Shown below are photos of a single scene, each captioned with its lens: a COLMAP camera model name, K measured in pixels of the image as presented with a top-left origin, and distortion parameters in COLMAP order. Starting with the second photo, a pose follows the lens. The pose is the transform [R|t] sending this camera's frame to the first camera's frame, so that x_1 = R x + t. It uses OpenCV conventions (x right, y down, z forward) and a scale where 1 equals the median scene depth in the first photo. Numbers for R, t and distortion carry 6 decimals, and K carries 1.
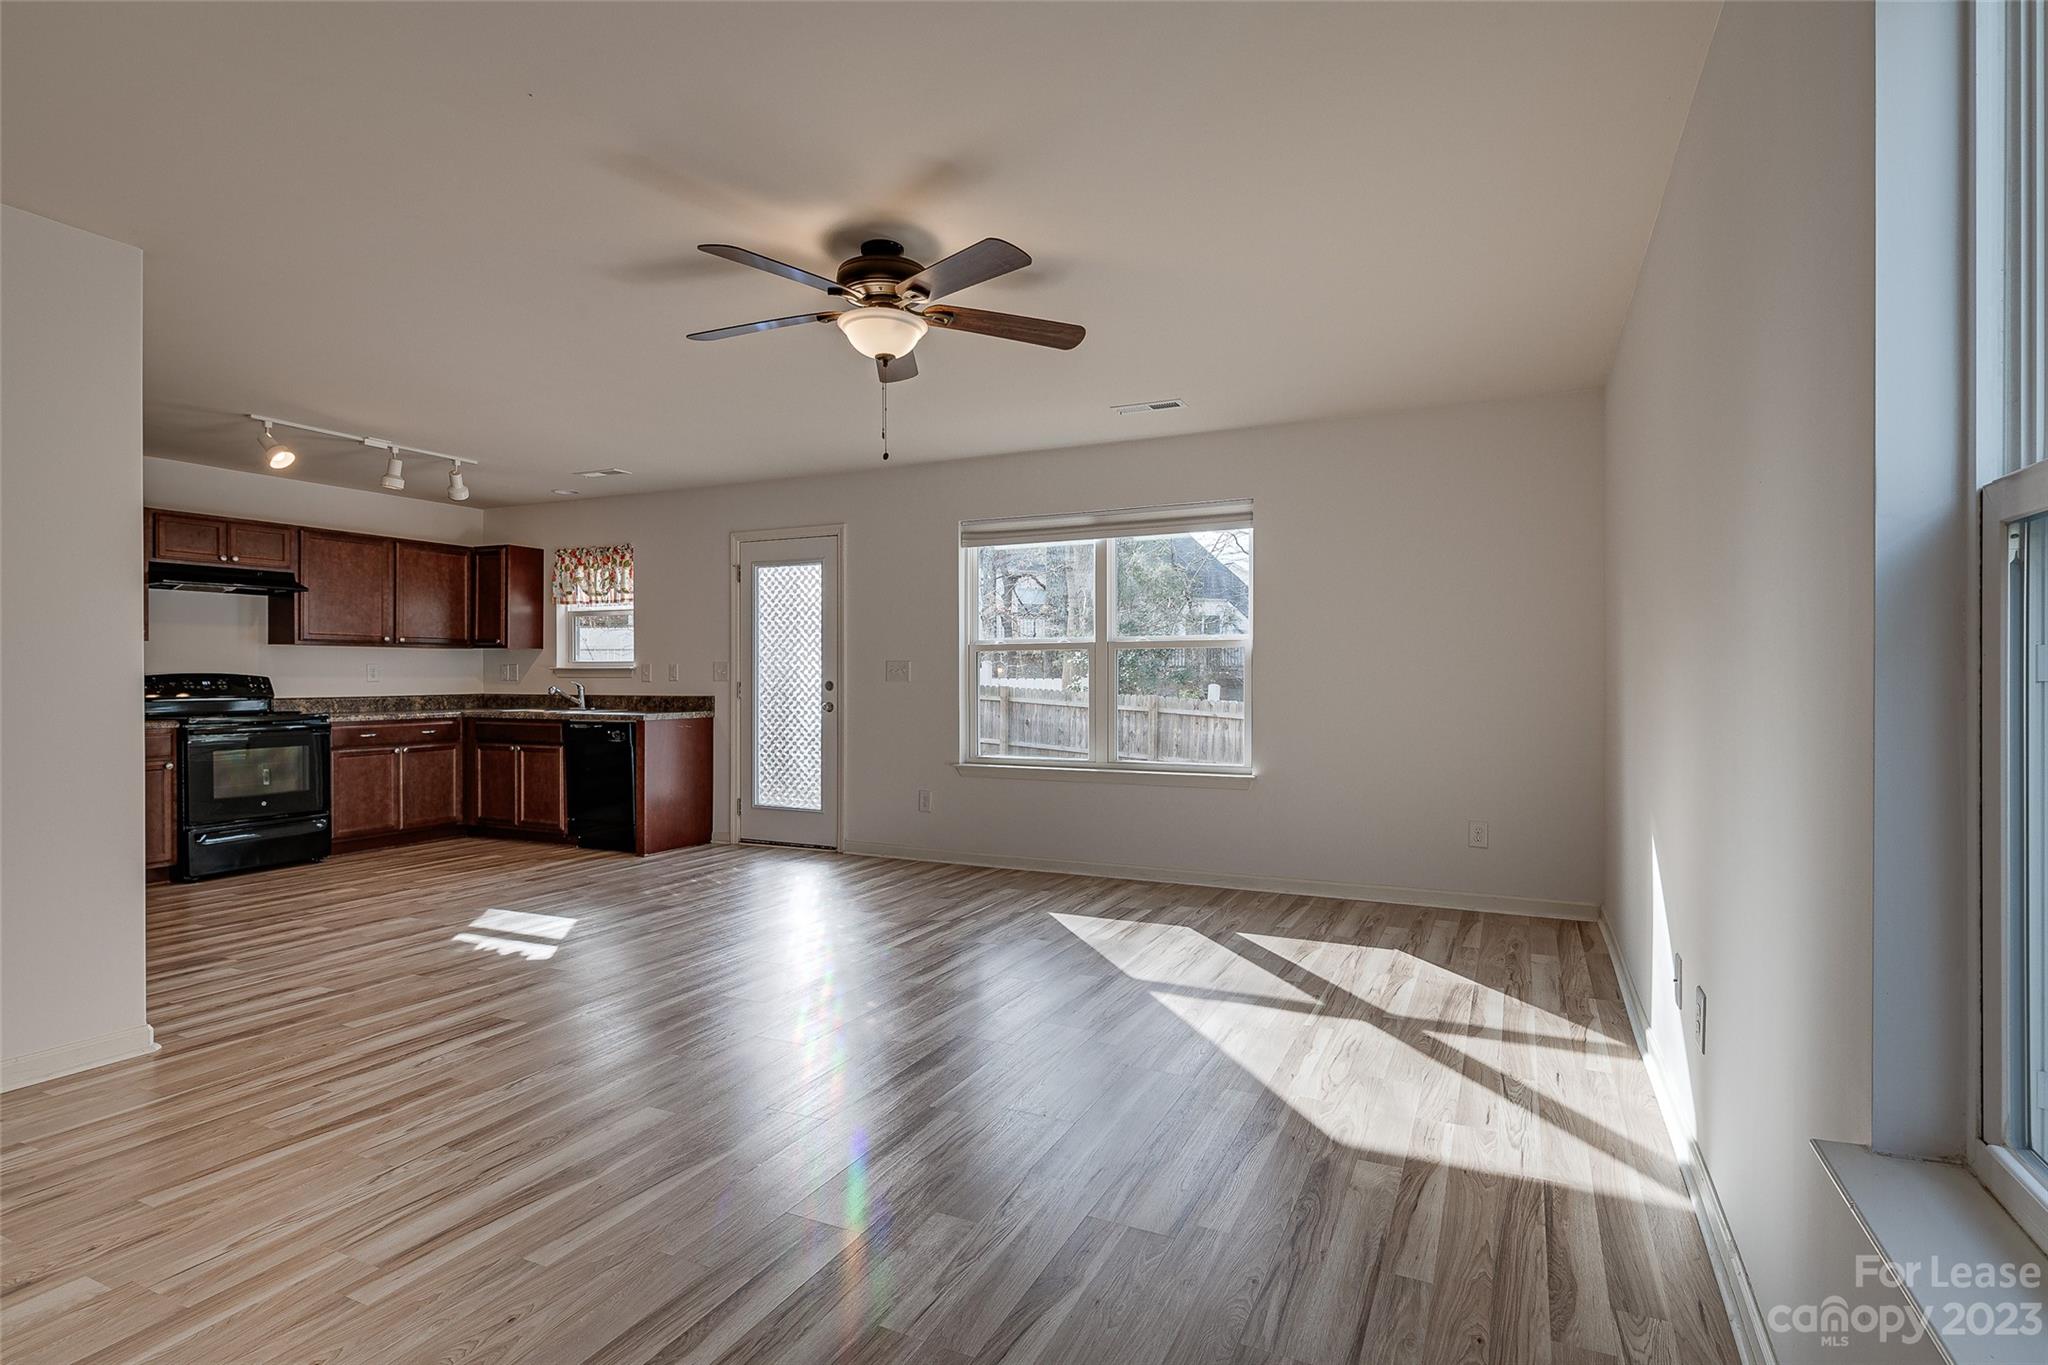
lens RADIAL K [[1020.2, 0, 1035.0], [0, 1020.2, 681.3], [0, 0, 1]] dist [0.020190, -0.010955]
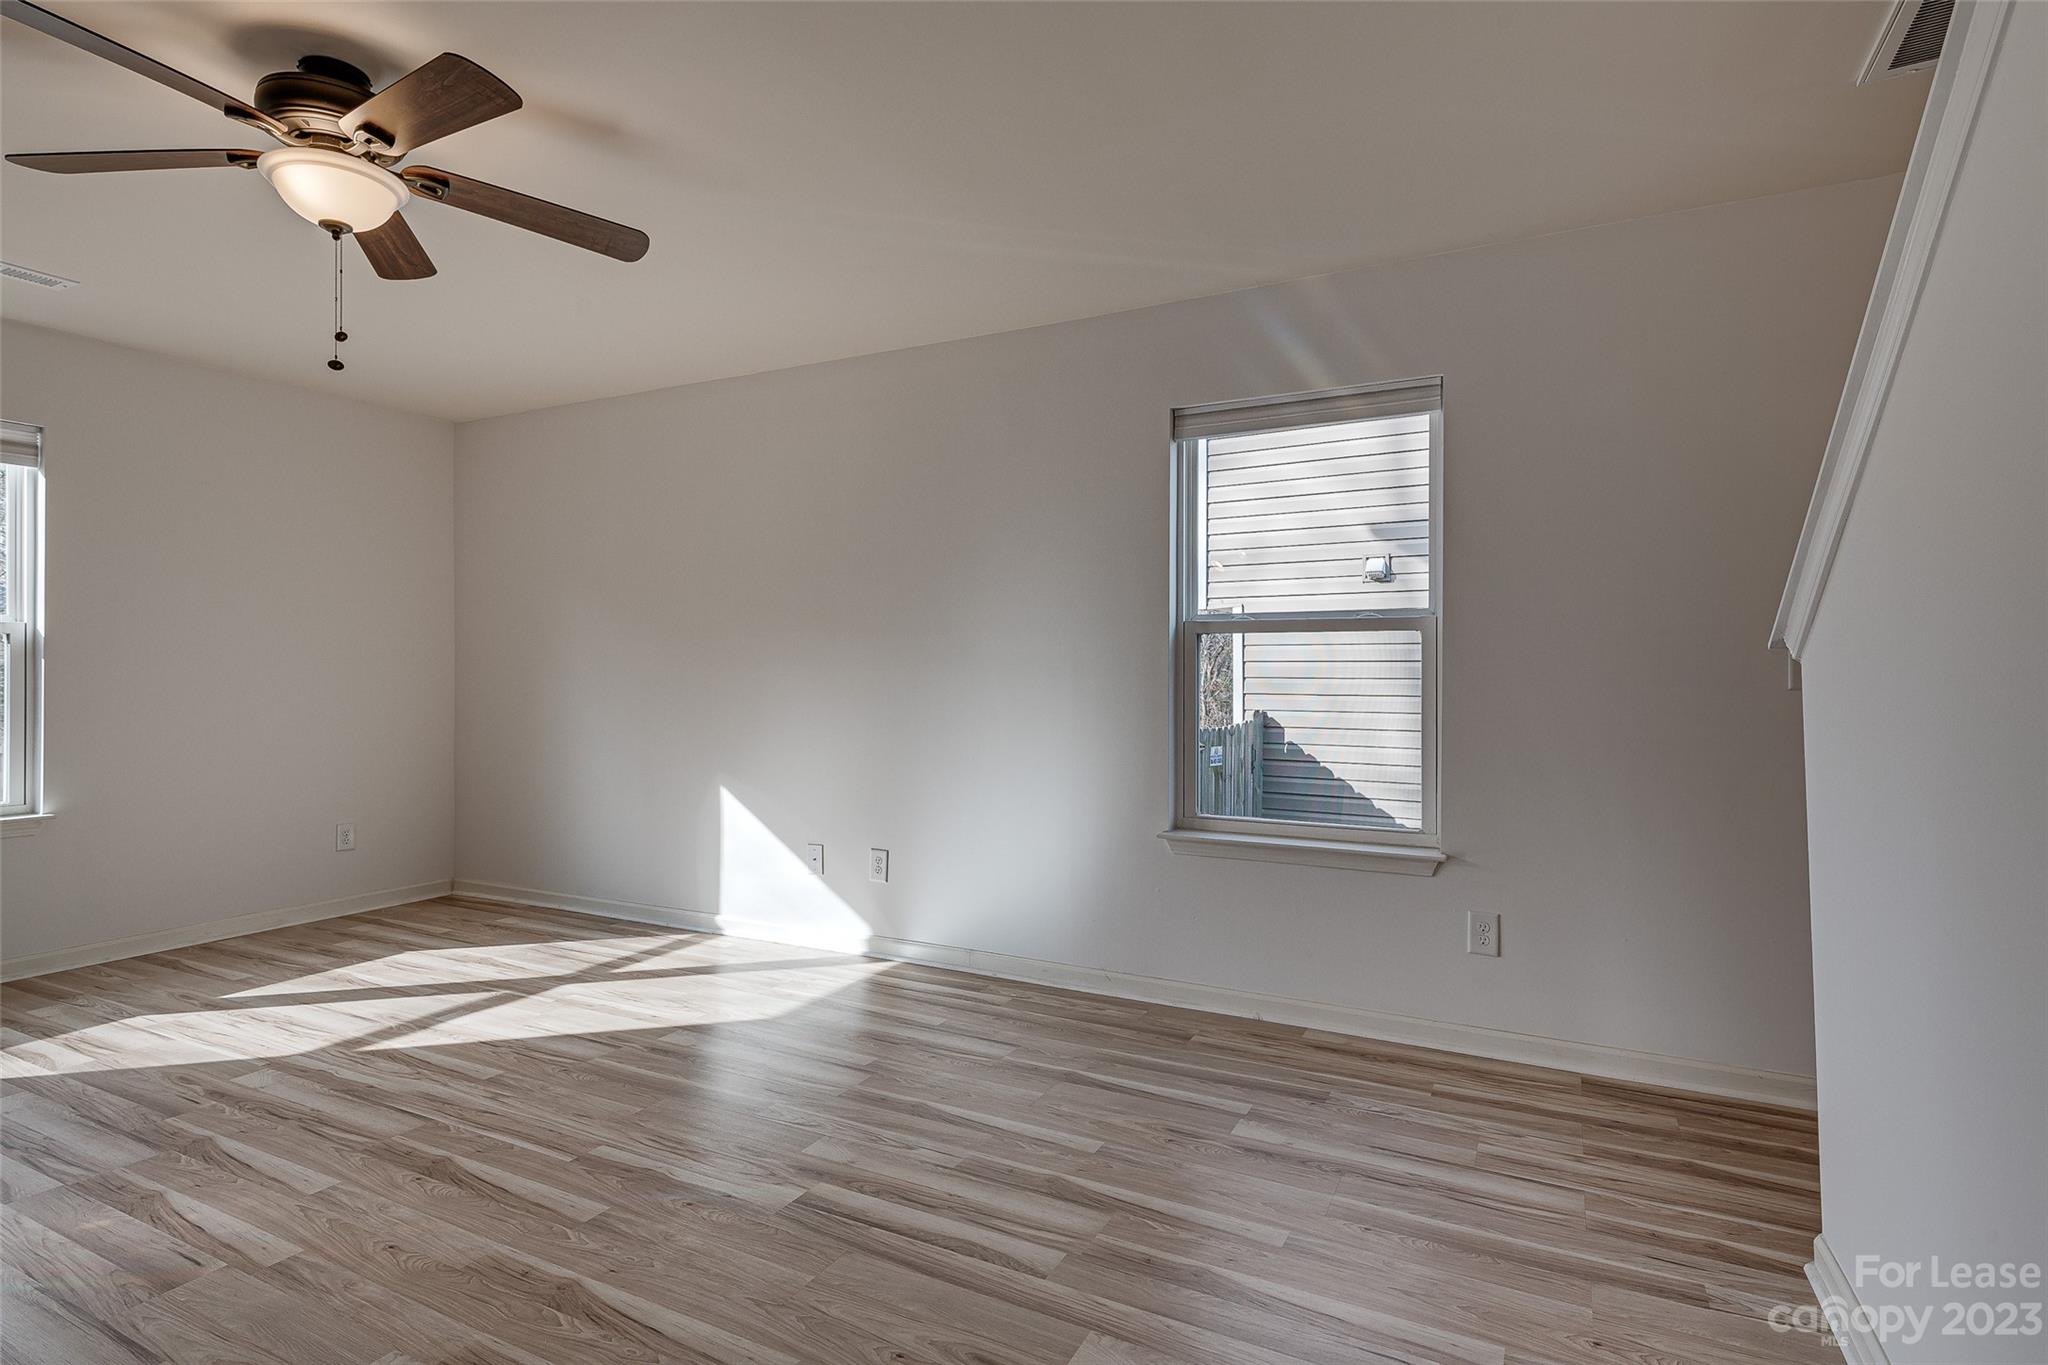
lens RADIAL K [[1020.7, 0, 1029.1], [0, 1020.7, 673.0], [0, 0, 1]] dist [0.022953, -0.012107]
pose [[0.032784, 0.005821, 0.999446, -0.438804], [0.003256, 0.999977, -0.005931, 0.000015], [-0.999457, 0.003448, 0.032765, 0.256284]]
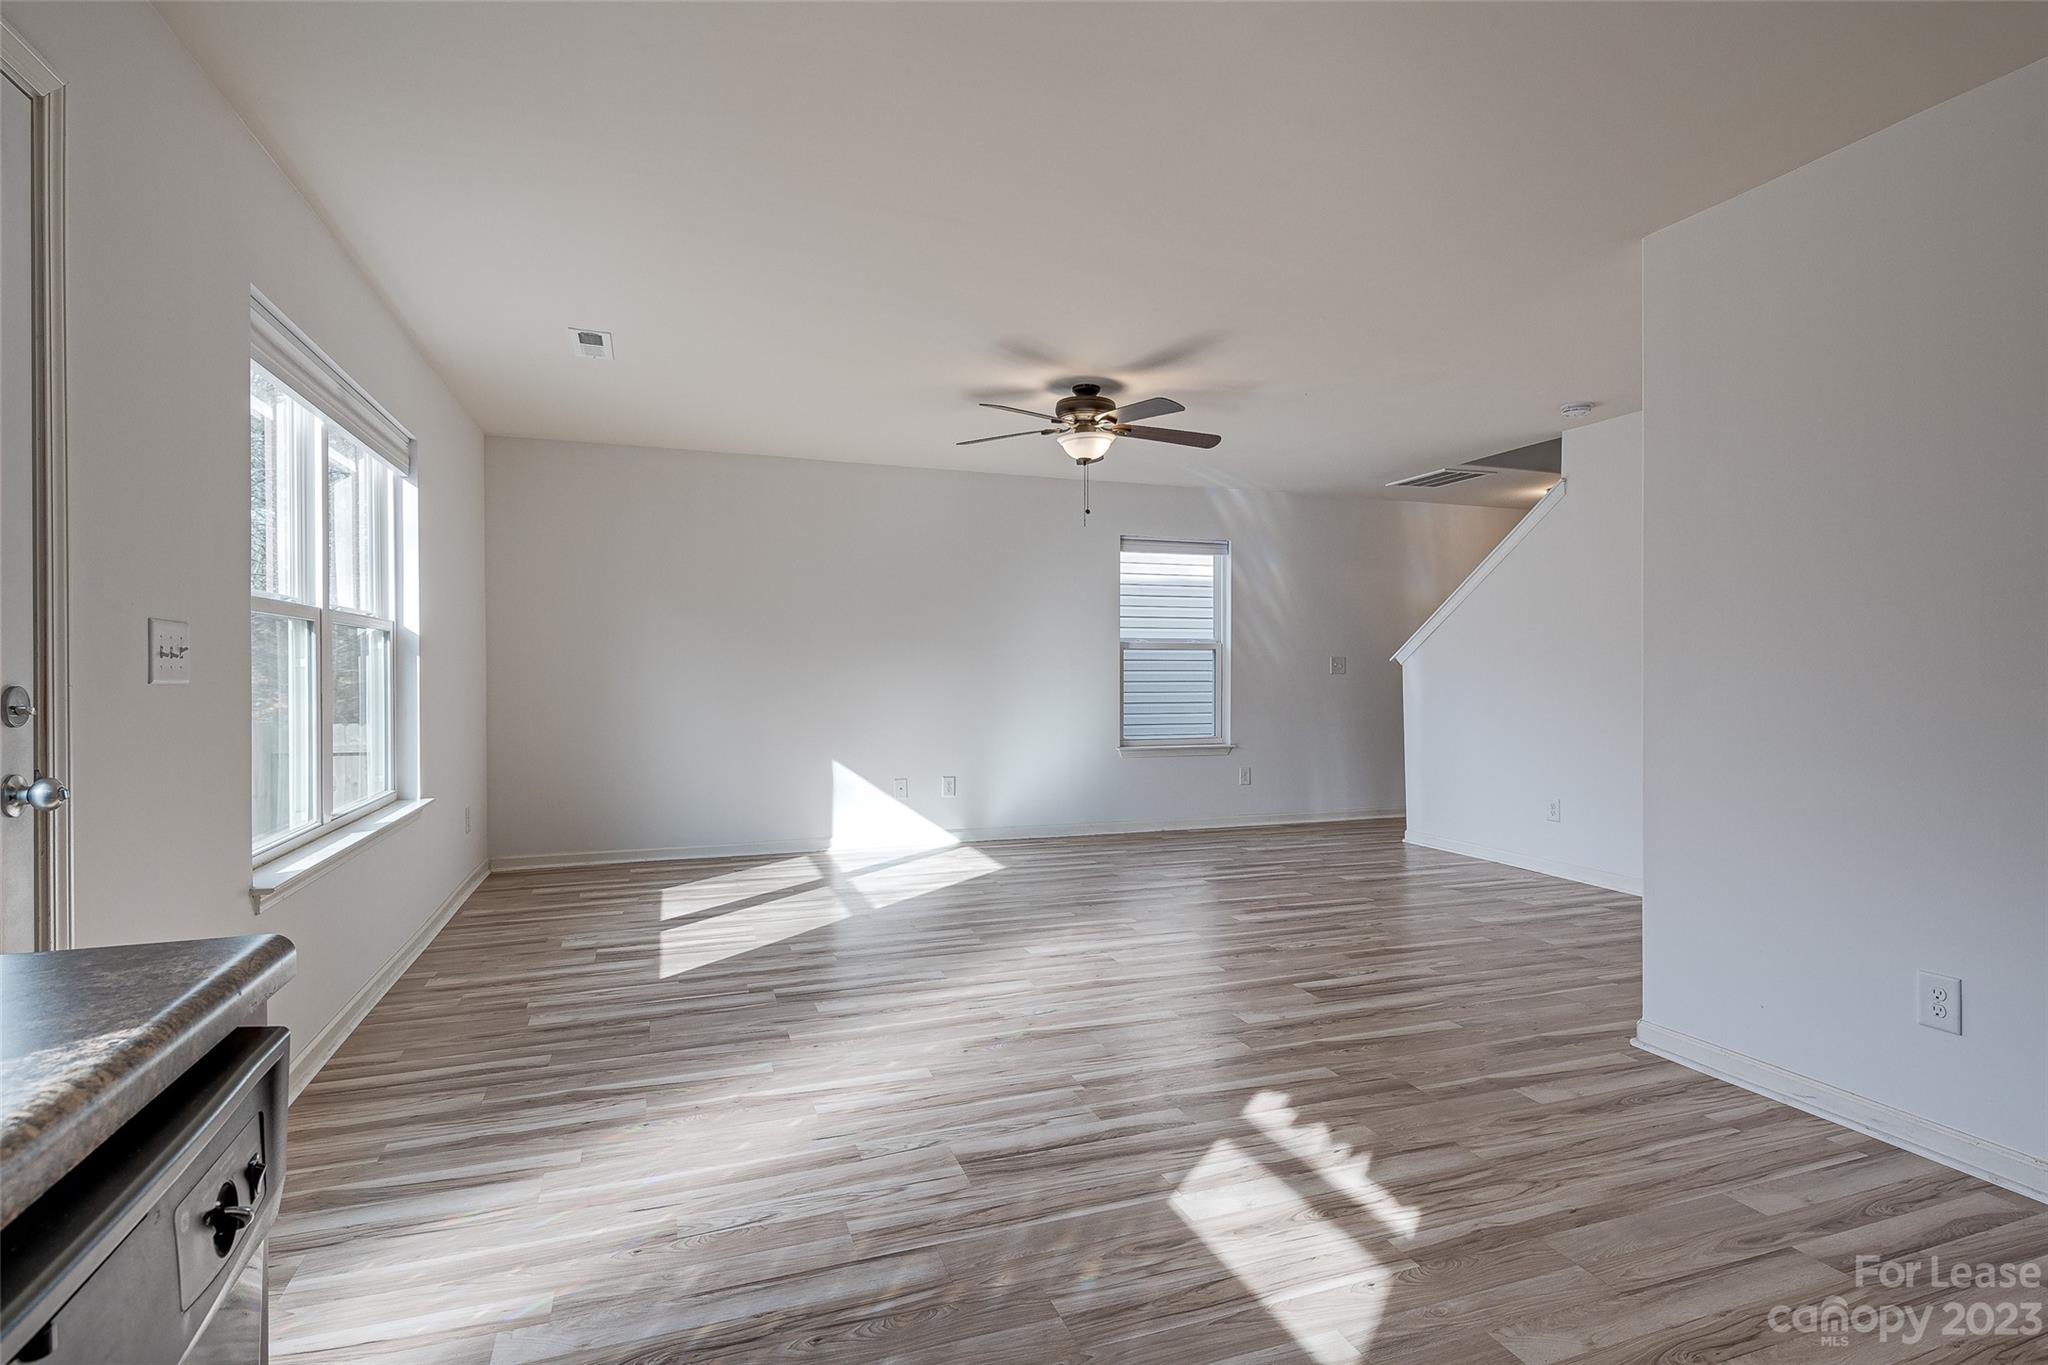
lens RADIAL K [[1011.3, 0, 1029.4], [0, 1011.3, 674.0], [0, 0, 1]] dist [0.021051, -0.011334]
pose [[-0.712124, -0.000190, 0.702054, -0.591607], [0.005567, 0.999967, 0.005917, -0.003735], [-0.702032, 0.008122, -0.712099, 1.102456]]
